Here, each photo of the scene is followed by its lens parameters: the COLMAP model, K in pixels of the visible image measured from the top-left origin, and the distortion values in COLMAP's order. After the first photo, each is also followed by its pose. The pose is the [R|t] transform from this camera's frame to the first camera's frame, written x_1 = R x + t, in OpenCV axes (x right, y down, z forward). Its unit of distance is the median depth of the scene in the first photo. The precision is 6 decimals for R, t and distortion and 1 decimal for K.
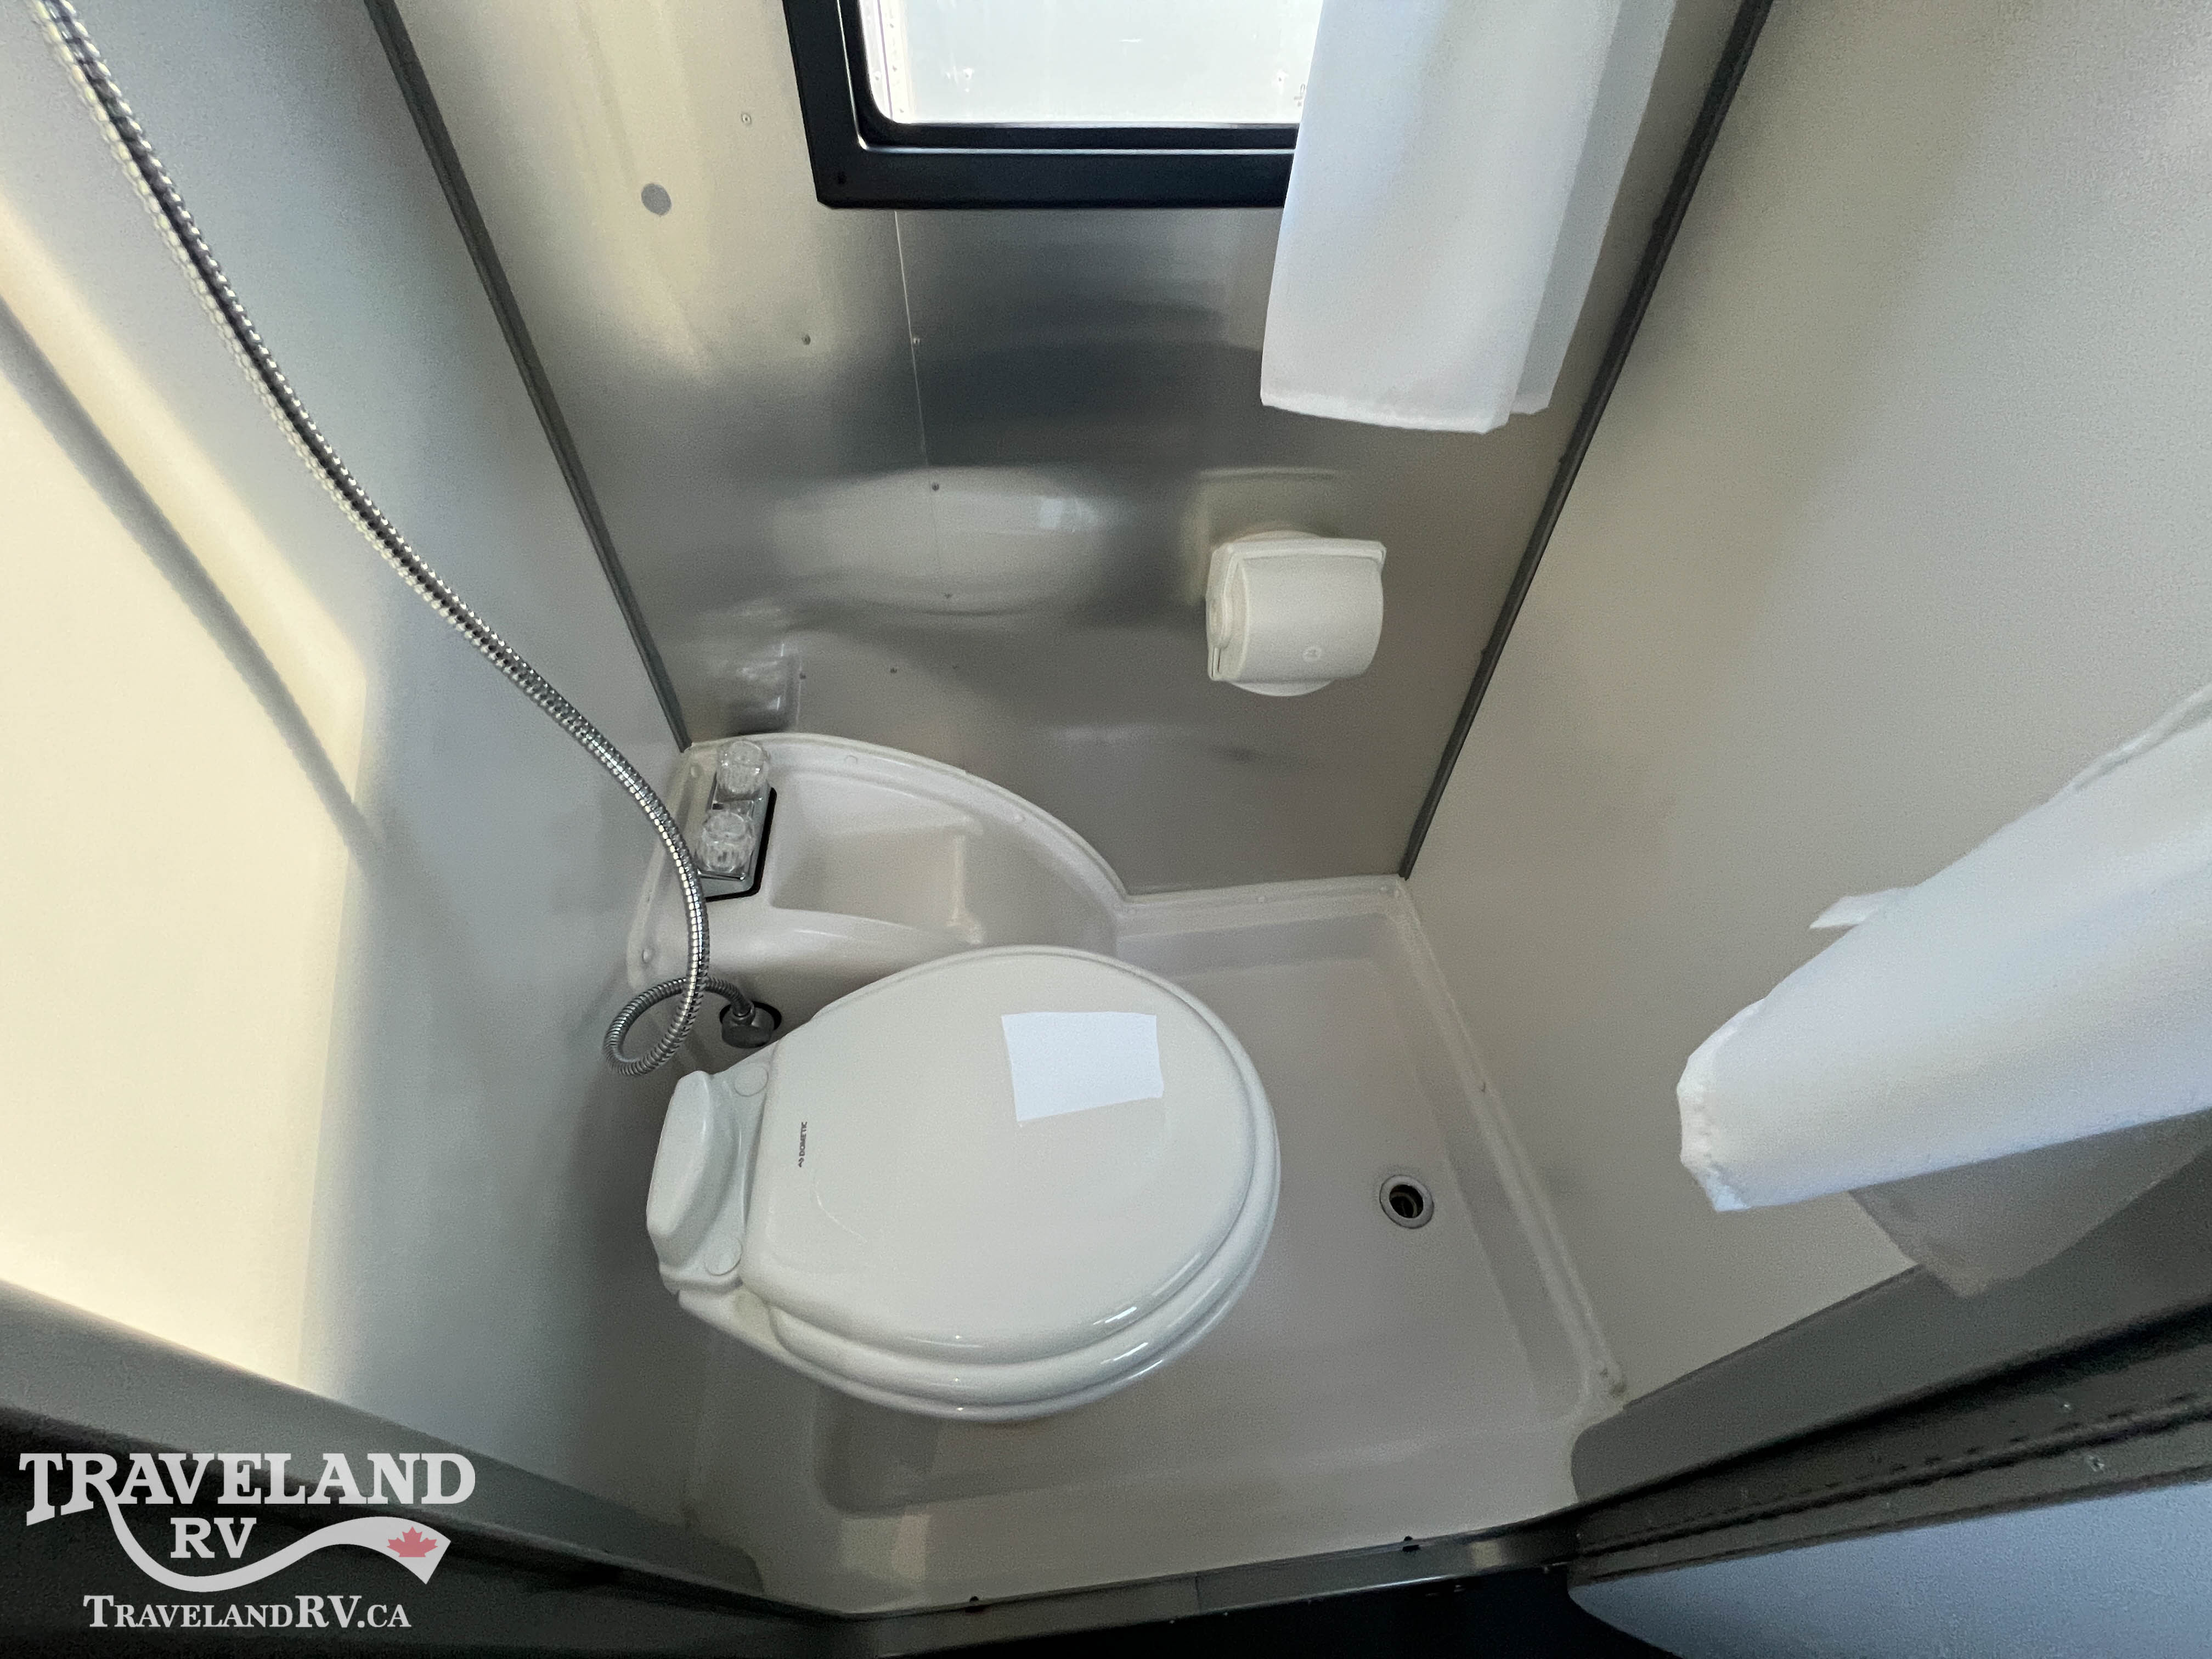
lens RADIAL K [[885.2, 0, 1097.9], [0, 885.2, 824.0], [0, 0, 1]] dist [-0.003338, -0.000785]
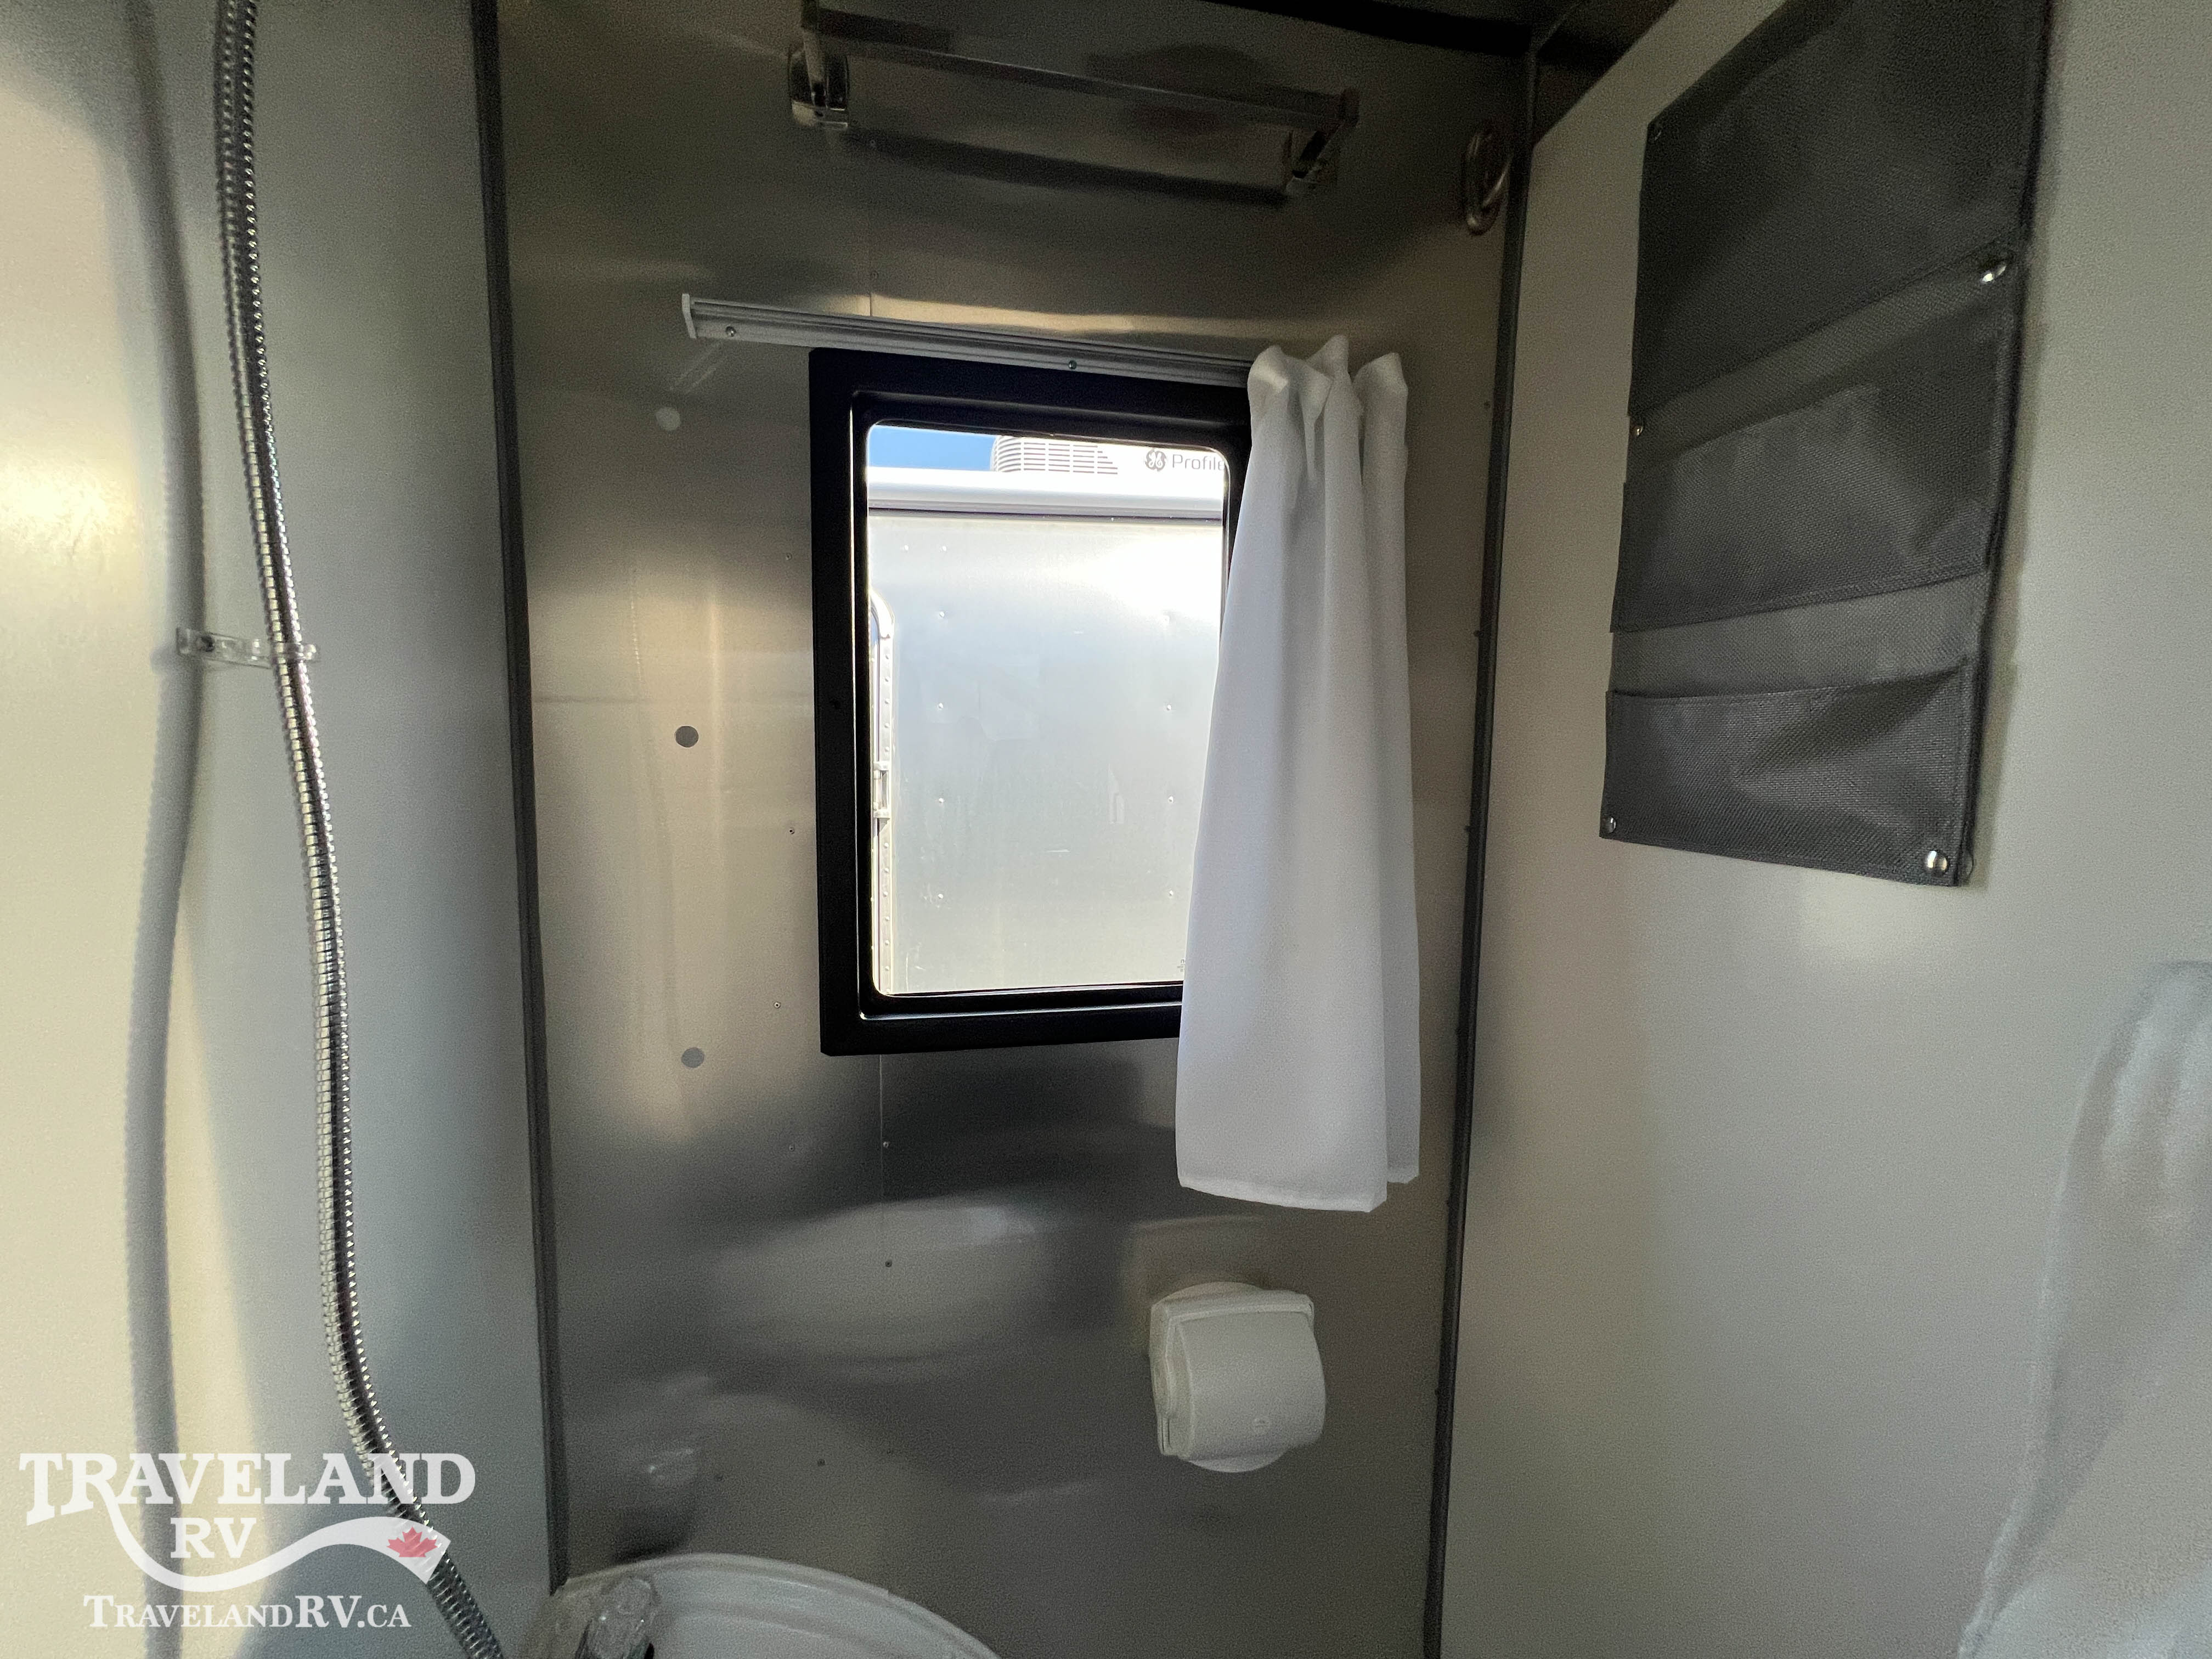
lens RADIAL K [[885.2, 0, 1101.5], [0, 885.2, 829.1], [0, 0, 1]] dist [-0.003338, -0.000785]
pose [[0.997265, -0.010628, 0.073136, 0.001335], [0.055623, 0.759541, -0.648077, -0.066531], [-0.048662, 0.650373, 0.758055, -0.155512]]
